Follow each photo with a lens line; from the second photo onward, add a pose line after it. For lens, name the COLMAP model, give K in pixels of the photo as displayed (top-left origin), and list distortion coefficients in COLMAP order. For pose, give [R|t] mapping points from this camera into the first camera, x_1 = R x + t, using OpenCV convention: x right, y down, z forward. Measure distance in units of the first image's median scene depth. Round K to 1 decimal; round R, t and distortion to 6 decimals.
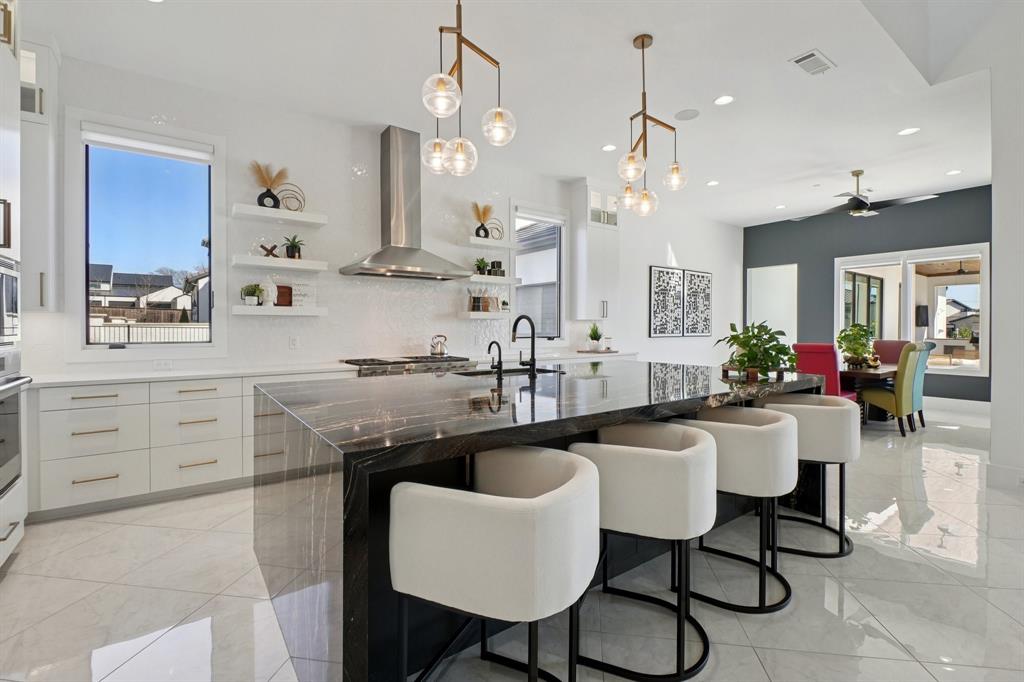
lens RADIAL K [[463.6, 0, 506.0], [0, 463.6, 330.5], [0, 0, 1]] dist [-0.001938, -0.000278]
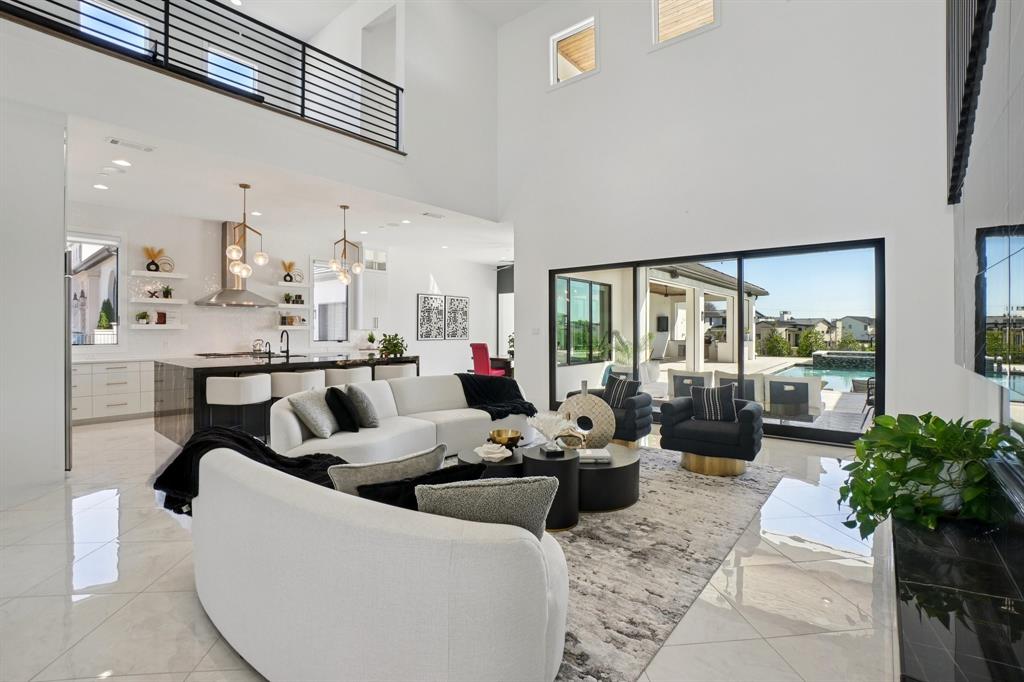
lens RADIAL K [[487.1, 0, 511.4], [0, 487.1, 330.1], [0, 0, 1]] dist [-0.038101, 0.000088]
pose [[0.972588, -0.001617, 0.232531, 0.327302], [0.003733, 0.999956, -0.008658, -0.005575], [-0.232507, 0.009289, 0.972550, -0.883795]]
